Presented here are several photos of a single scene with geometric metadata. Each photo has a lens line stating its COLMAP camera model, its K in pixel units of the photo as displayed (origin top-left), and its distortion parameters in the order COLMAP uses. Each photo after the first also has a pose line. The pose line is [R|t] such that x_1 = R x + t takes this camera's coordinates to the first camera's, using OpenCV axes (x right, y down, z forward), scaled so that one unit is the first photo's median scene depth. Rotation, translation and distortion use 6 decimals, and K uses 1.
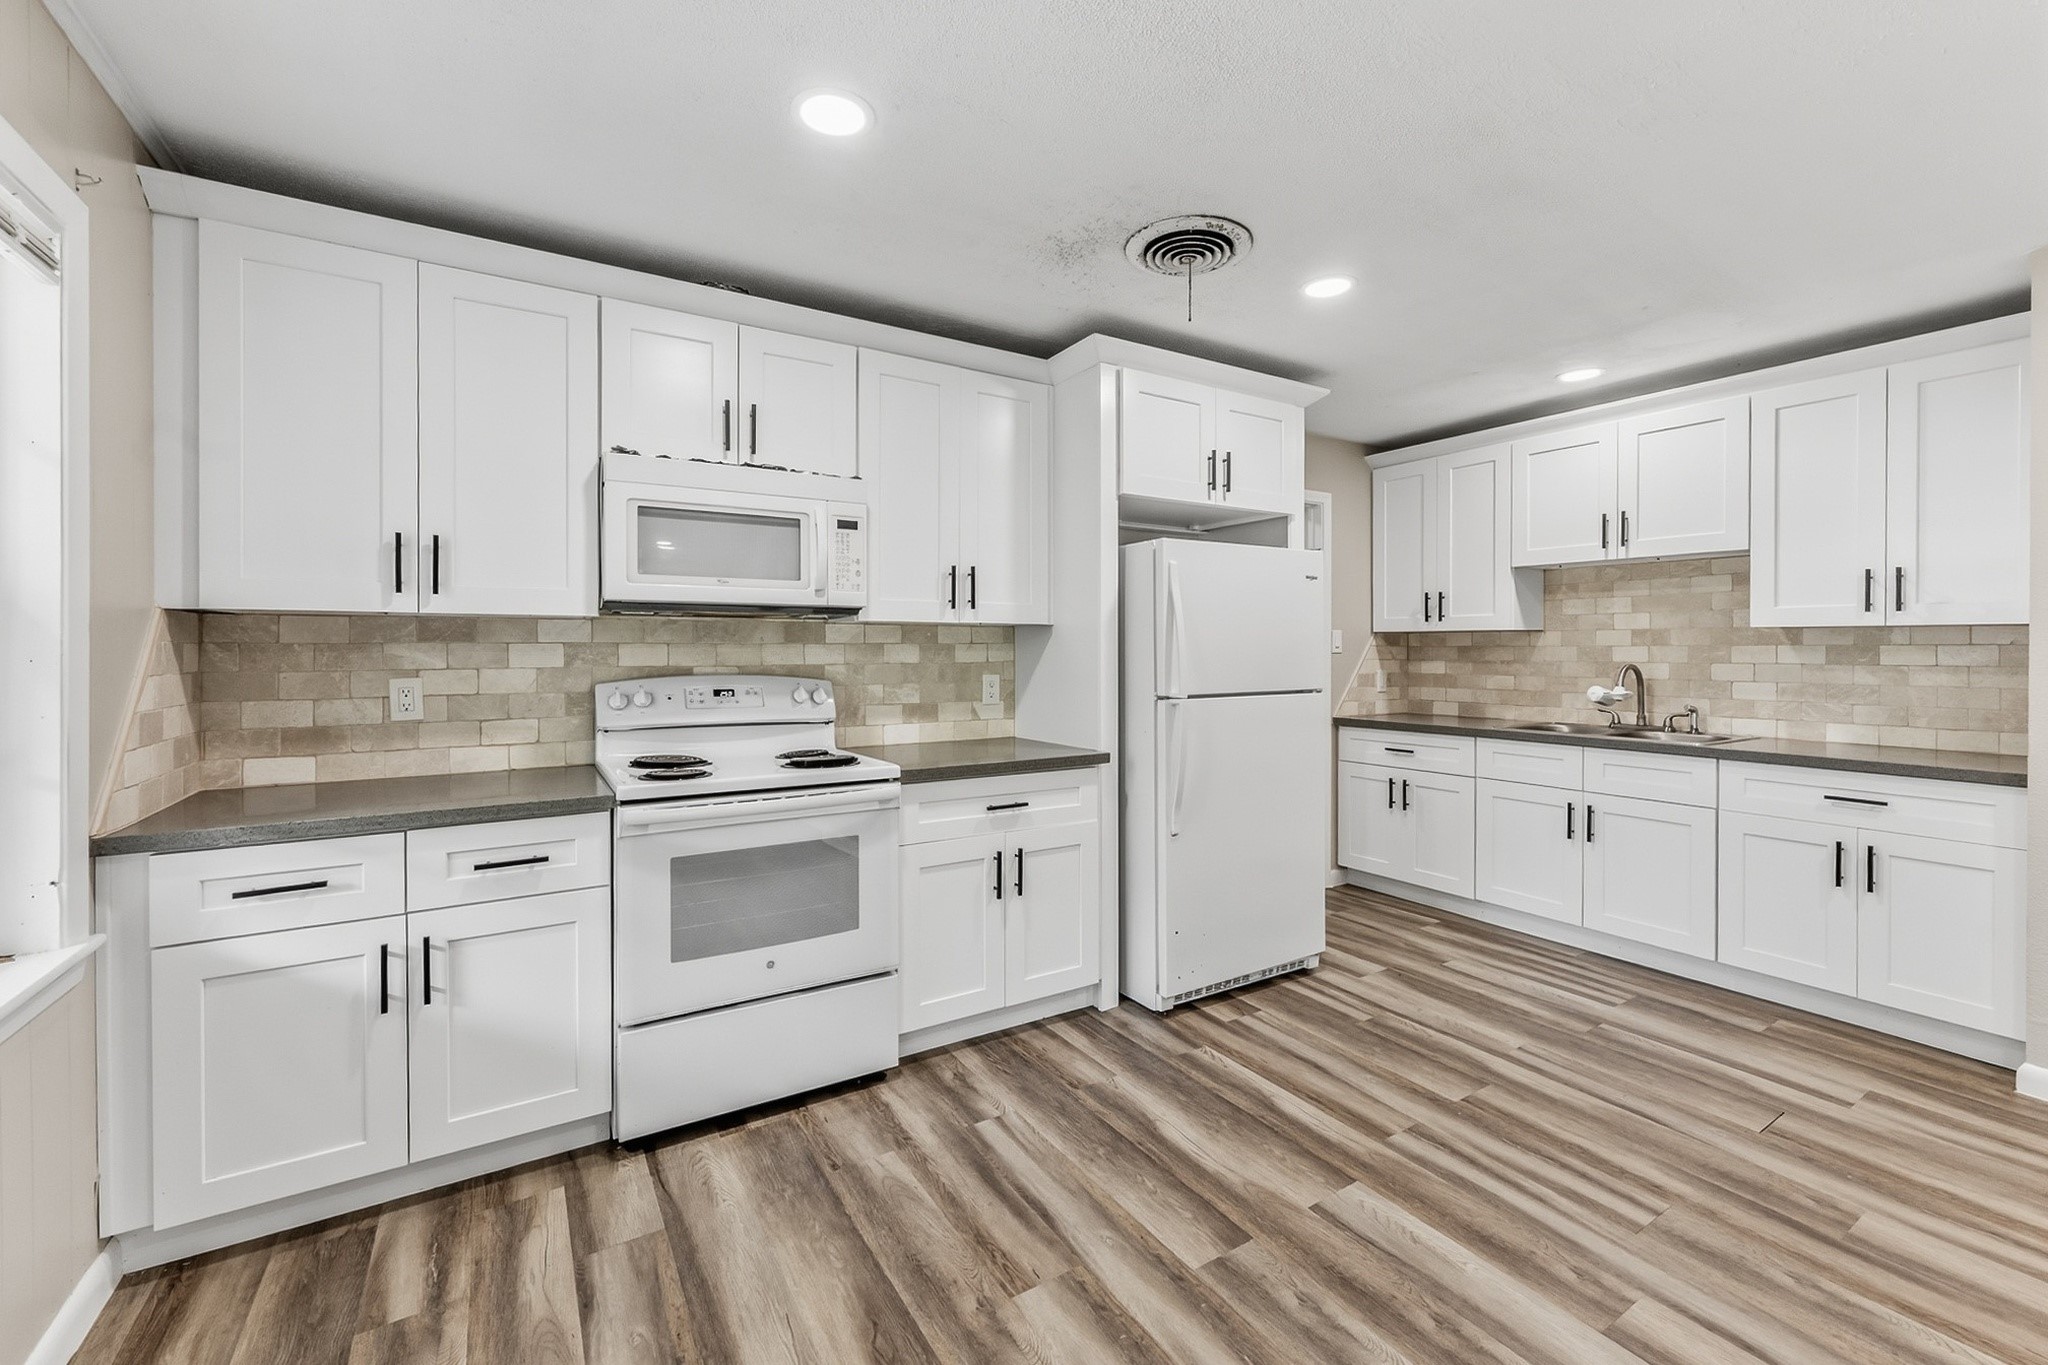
lens RADIAL K [[840.4, 0, 1017.2], [0, 840.4, 648.1], [0, 0, 1]] dist [0.001572, 0.000283]
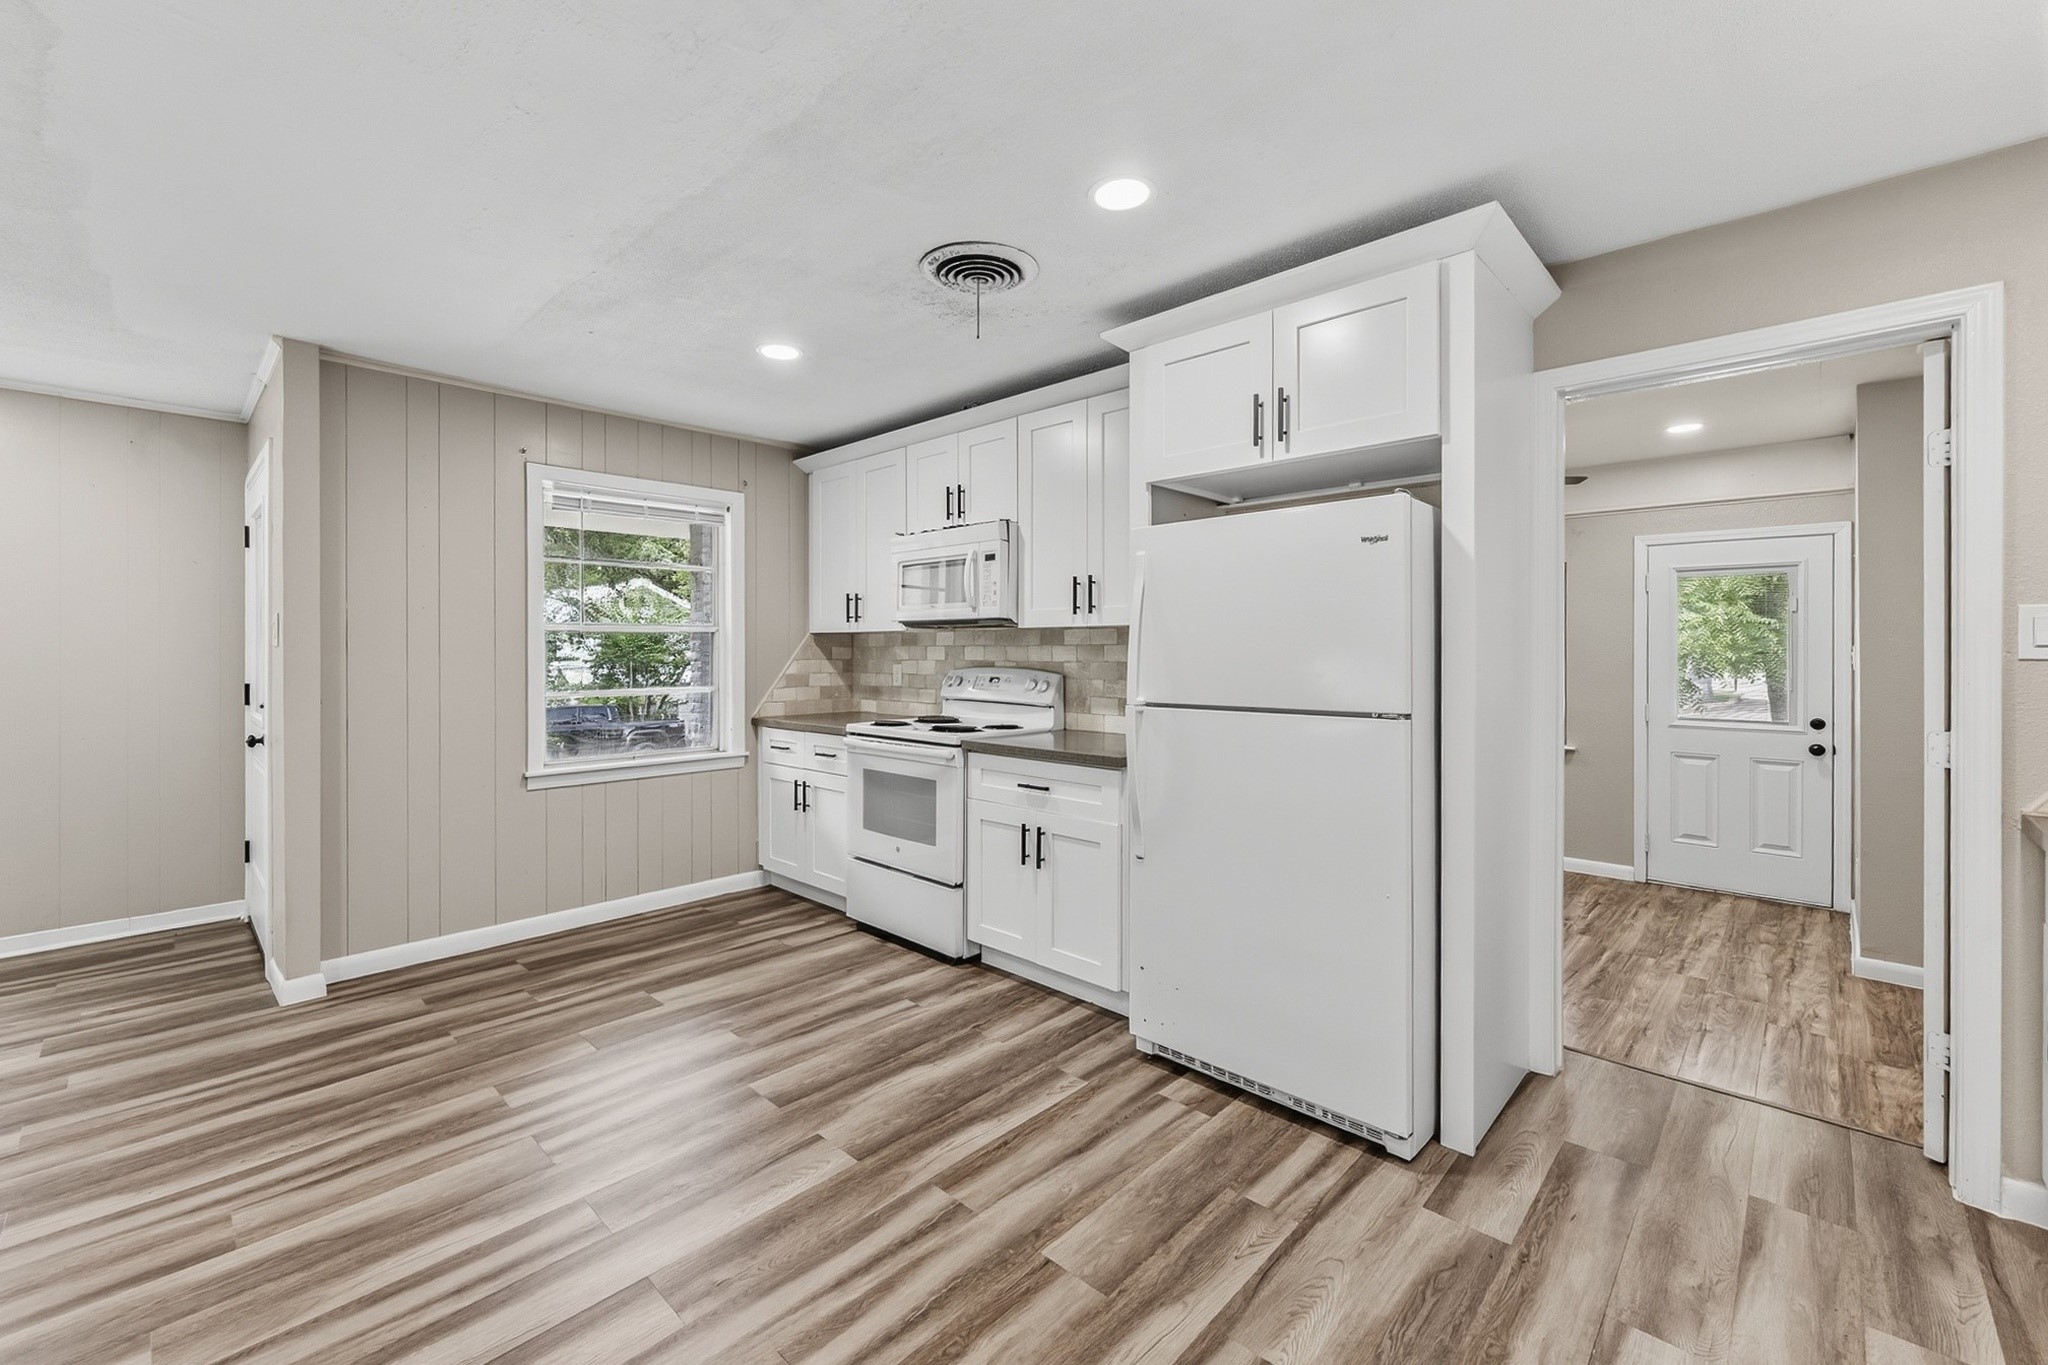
lens RADIAL K [[840.4, 0, 1021.2], [0, 840.4, 643.4], [0, 0, 1]] dist [0.001572, 0.000283]
pose [[0.253383, -0.006120, -0.967347, 1.162576], [0.001438, 0.999981, -0.005950, -0.000739], [0.967365, 0.000116, 0.253387, 0.738701]]
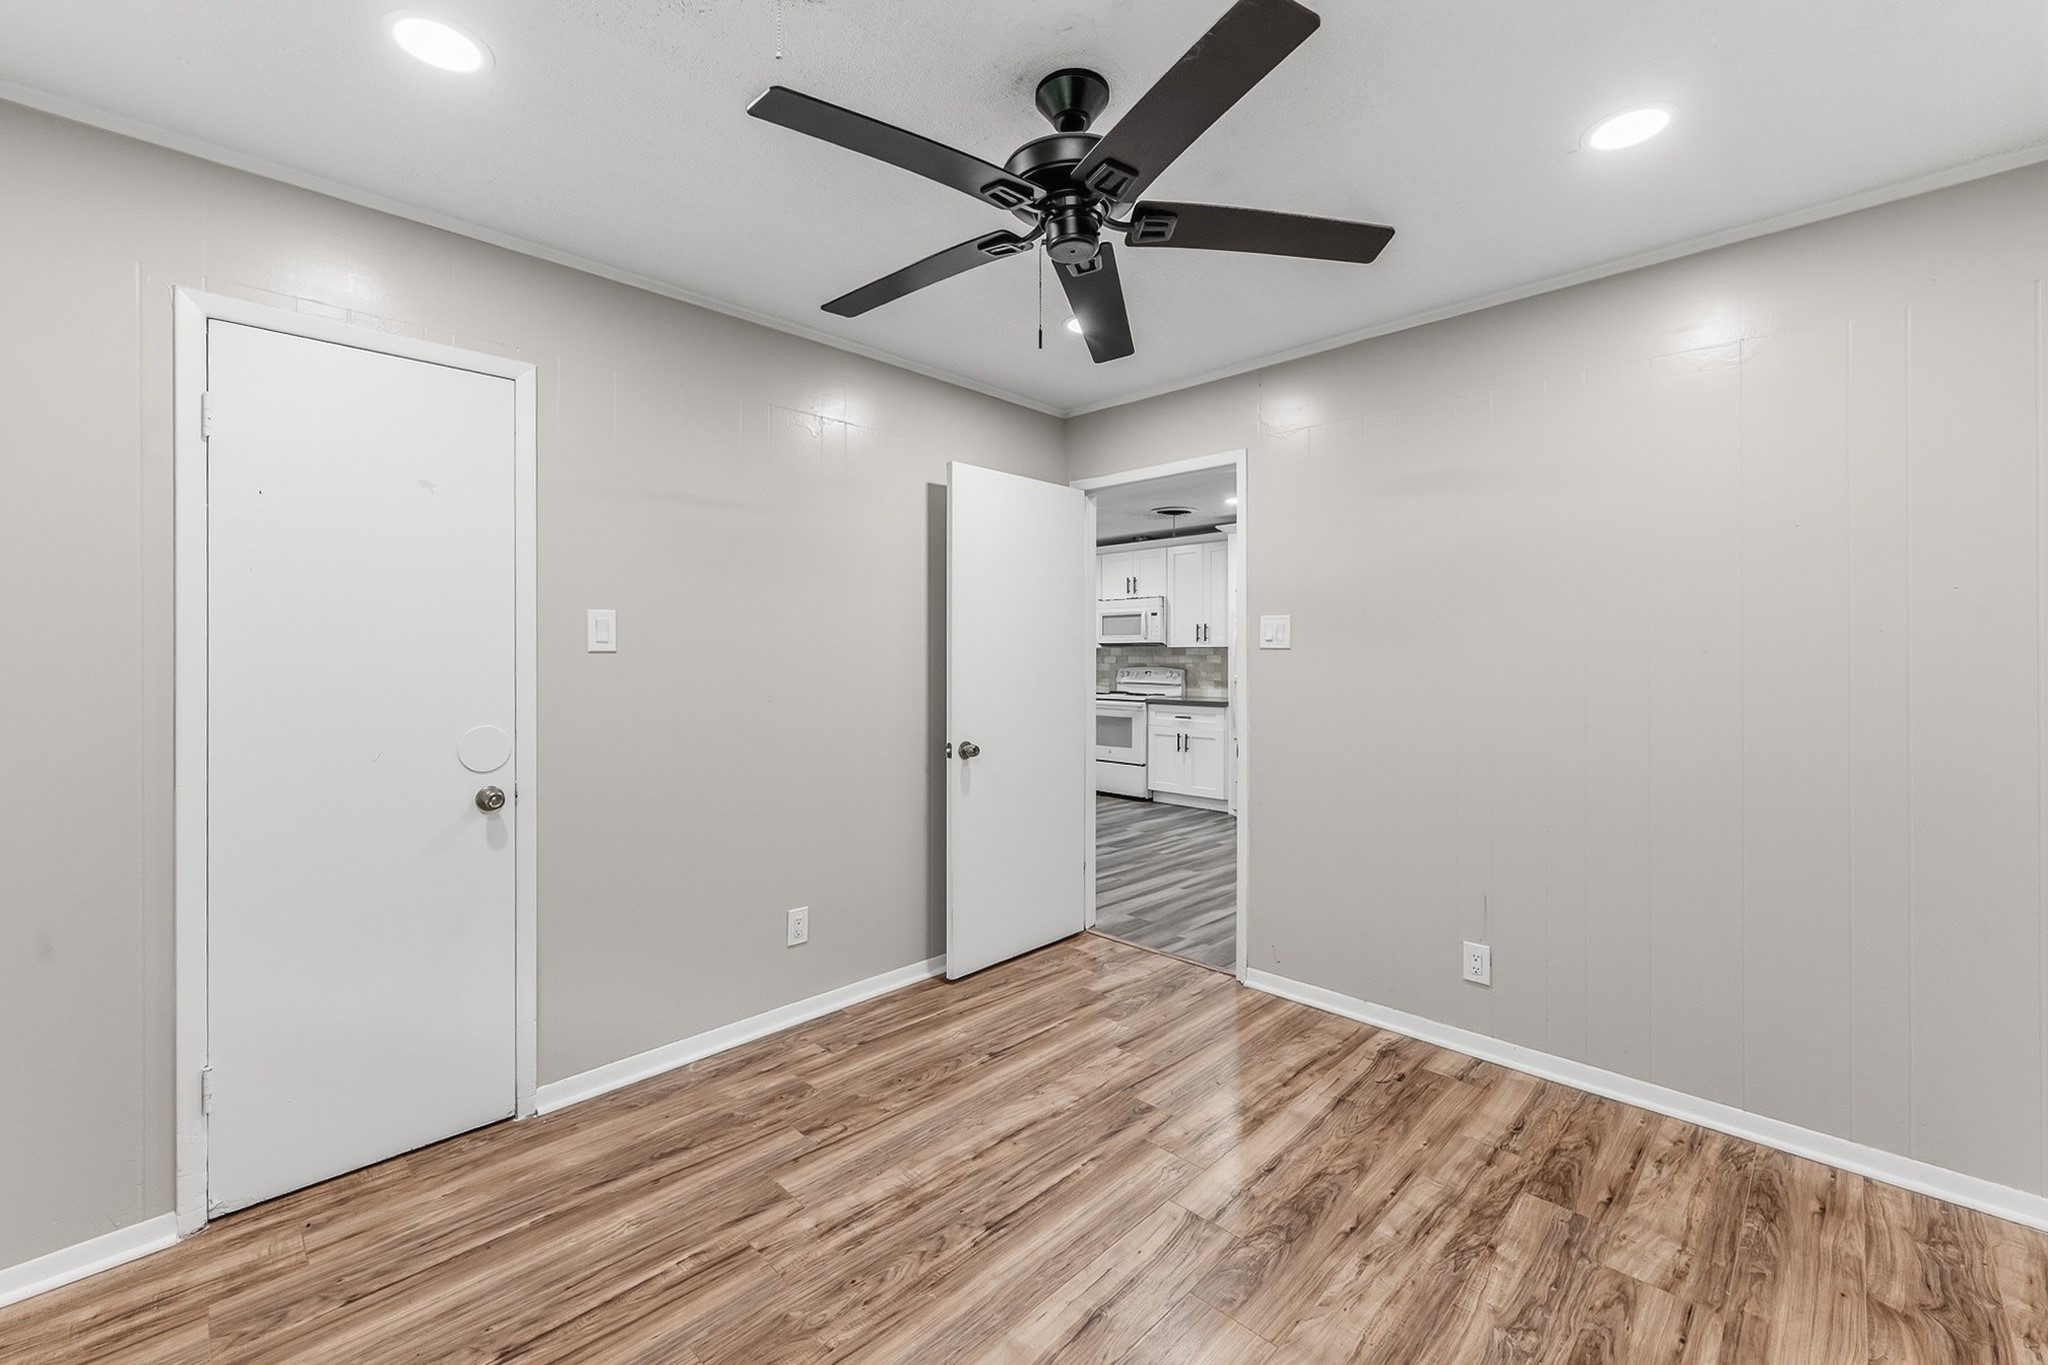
lens RADIAL K [[840.4, 0, 1022.5], [0, 840.4, 666.8], [0, 0, 1]] dist [0.001572, 0.000283]
pose [[0.239478, 0.013593, -0.970807, 2.579061], [0.002386, 0.999891, 0.014589, -0.010973], [0.970899, -0.005810, 0.239419, -0.126318]]
